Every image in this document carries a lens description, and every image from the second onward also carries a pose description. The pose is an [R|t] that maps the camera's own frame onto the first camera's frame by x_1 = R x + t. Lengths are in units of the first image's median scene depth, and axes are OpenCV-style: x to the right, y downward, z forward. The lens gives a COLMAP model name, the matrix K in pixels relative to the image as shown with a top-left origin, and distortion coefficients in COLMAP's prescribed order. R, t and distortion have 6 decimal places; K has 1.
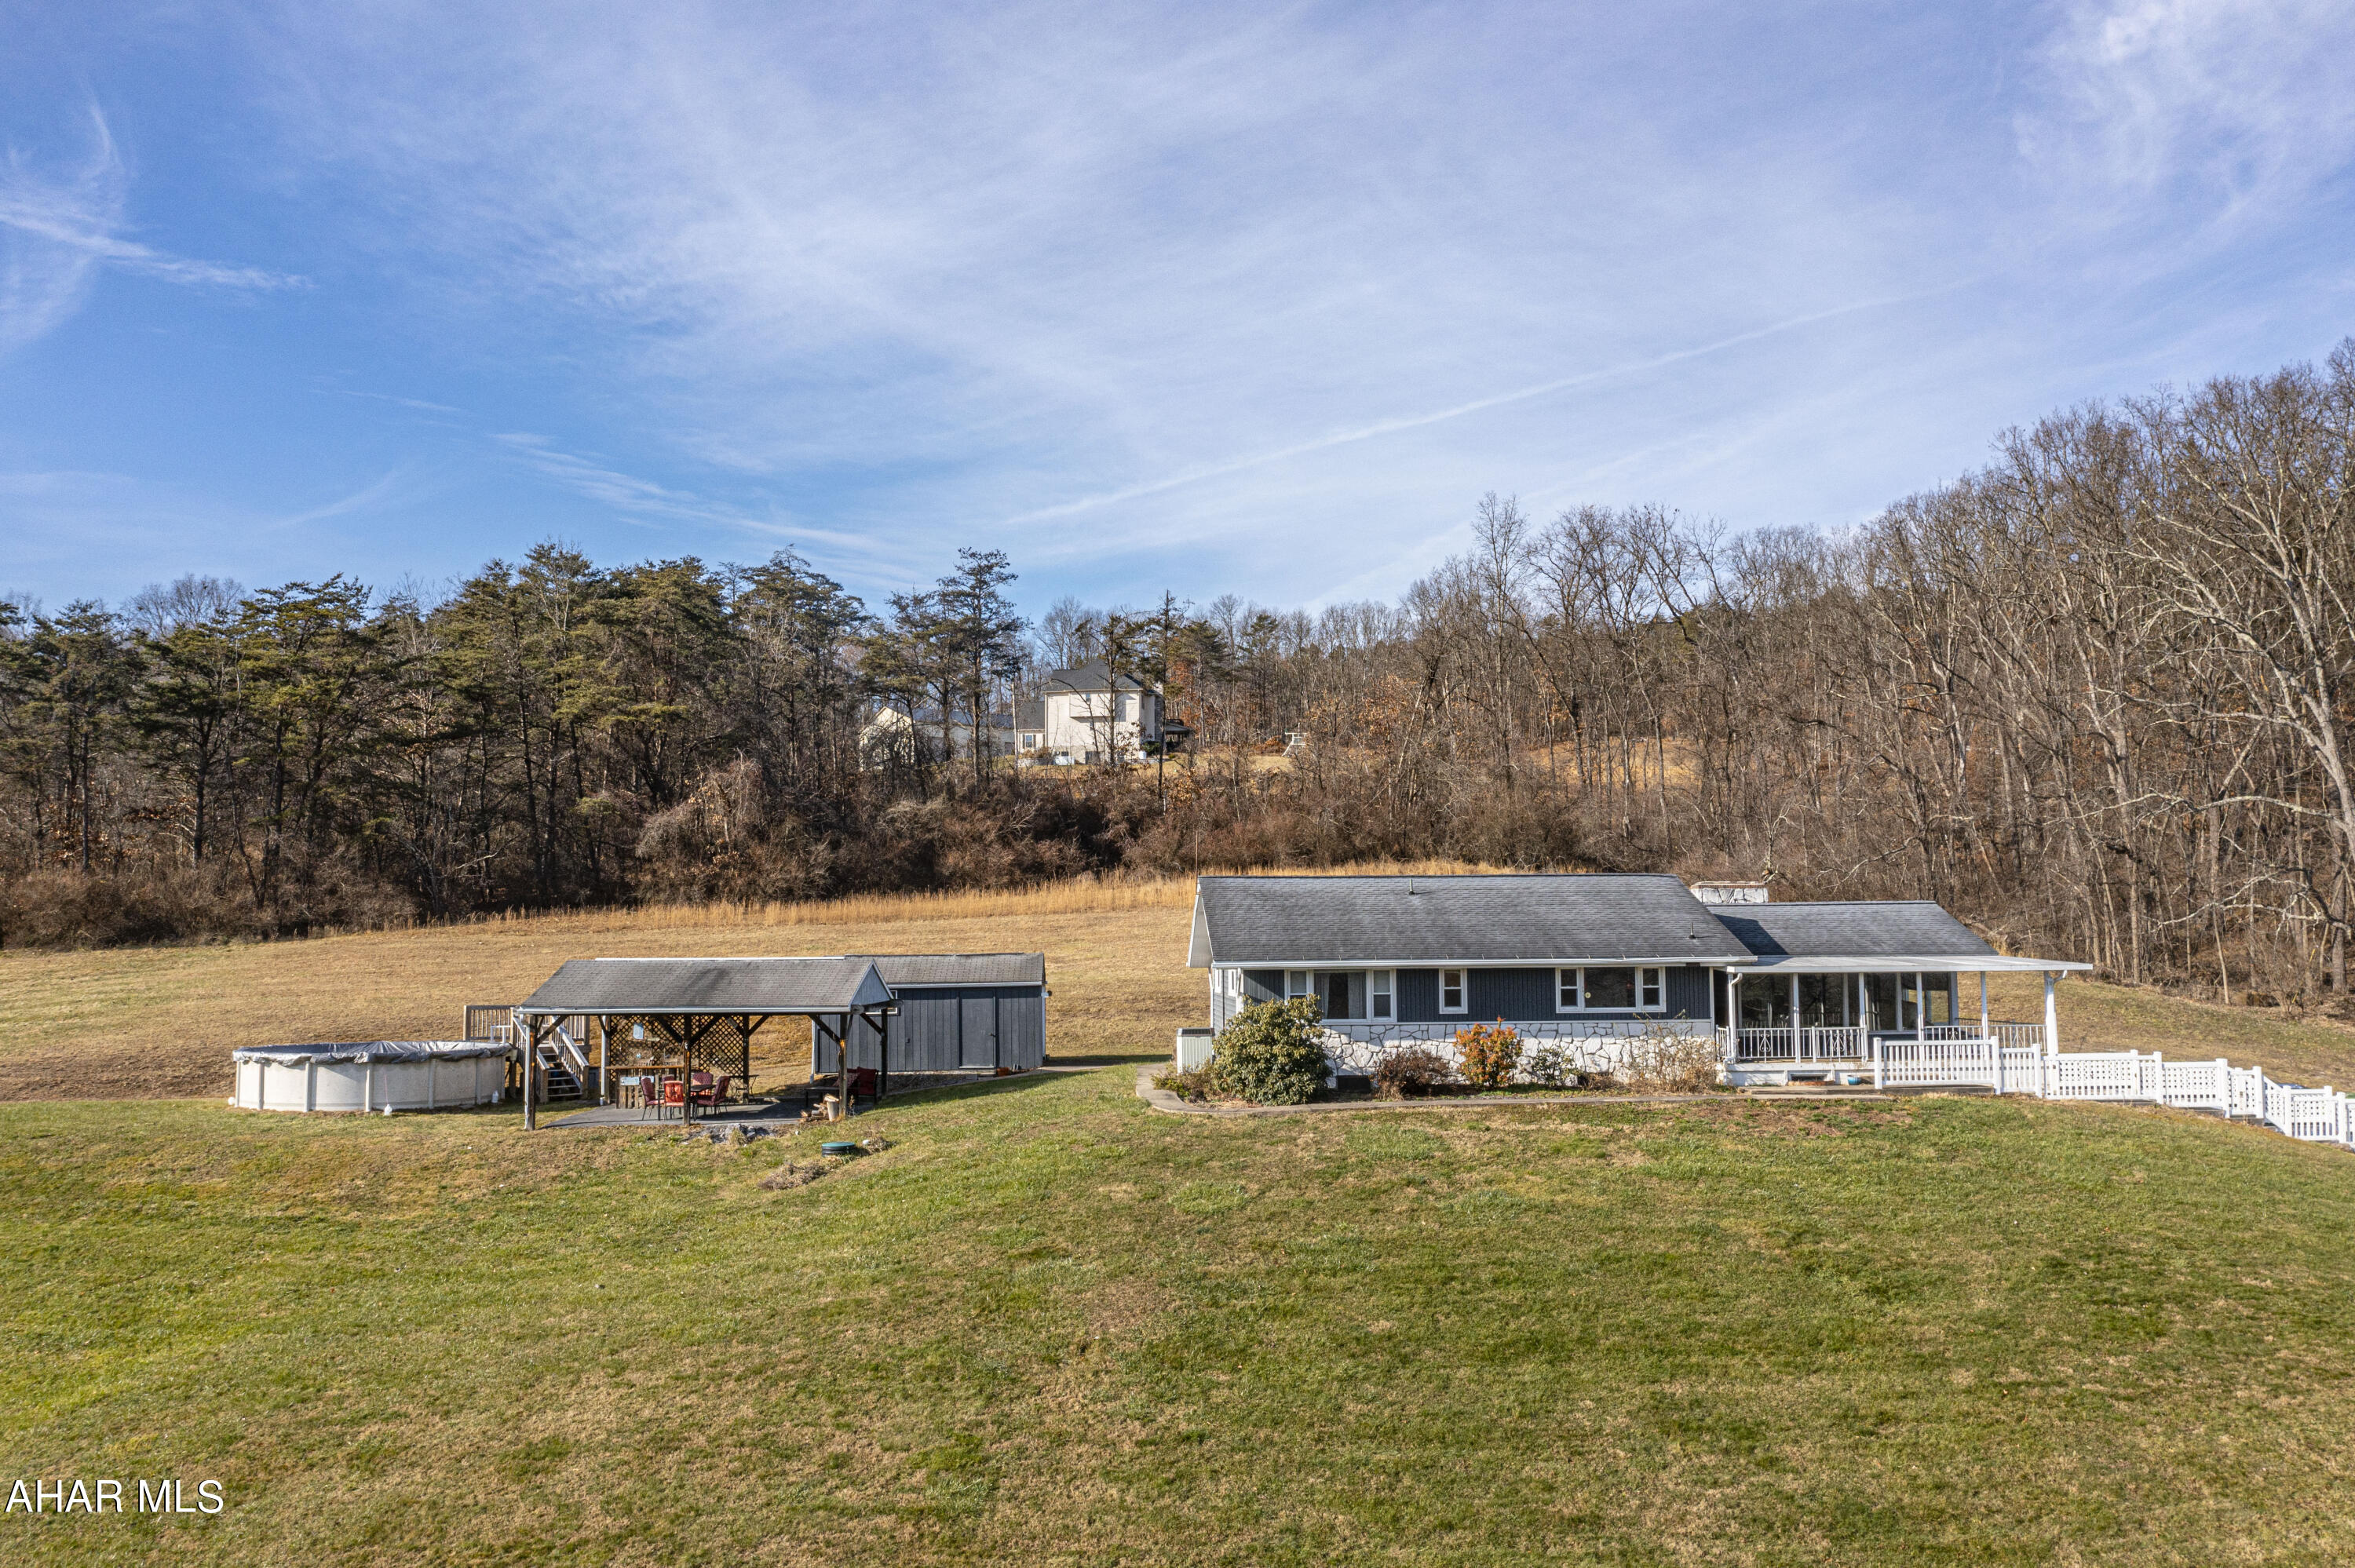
lens RADIAL K [[1850.4, 0, 1169.0], [0, 1850.4, 784.4], [0, 0, 1]] dist [-0.031602, 0.003560]
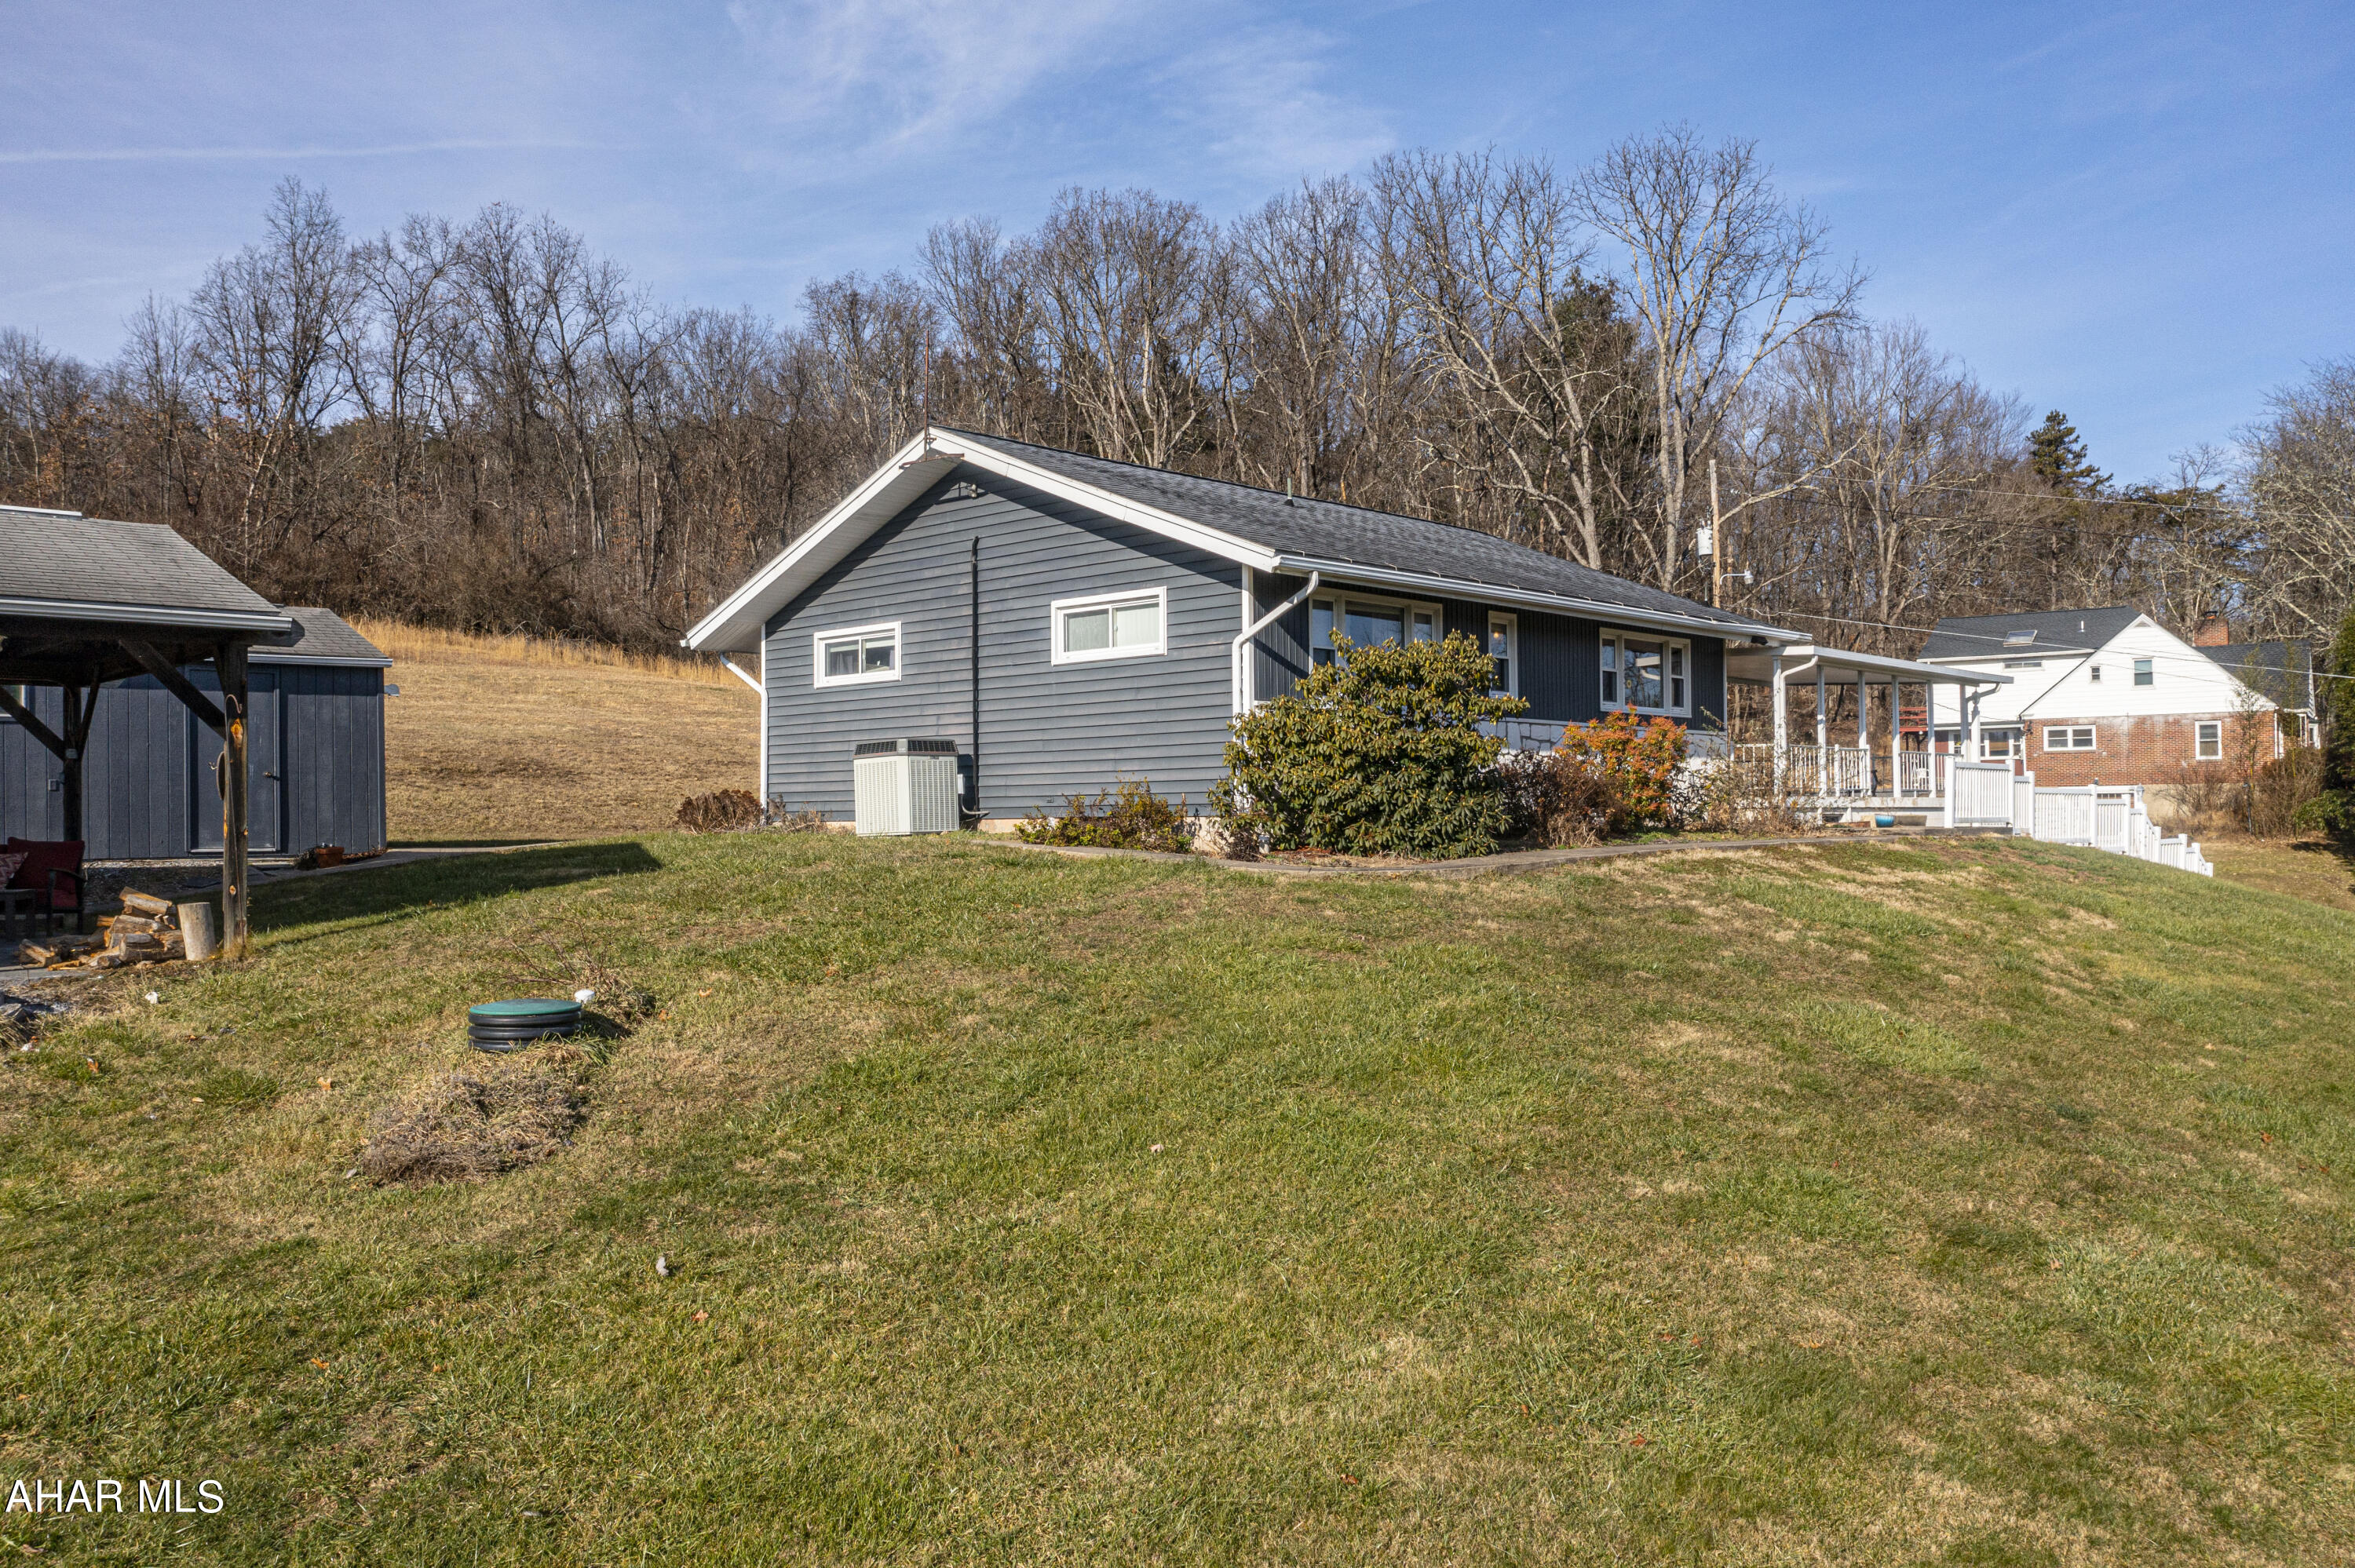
lens RADIAL K [[1841.9, 0, 1170.7], [0, 1841.9, 797.7], [0, 0, 1]] dist [-0.027270, 0.001899]
pose [[0.717114, 0.010955, 0.696870, -0.272429], [-0.061611, 0.996958, 0.047729, 0.120329], [-0.694228, -0.077162, 0.715608, 0.614181]]
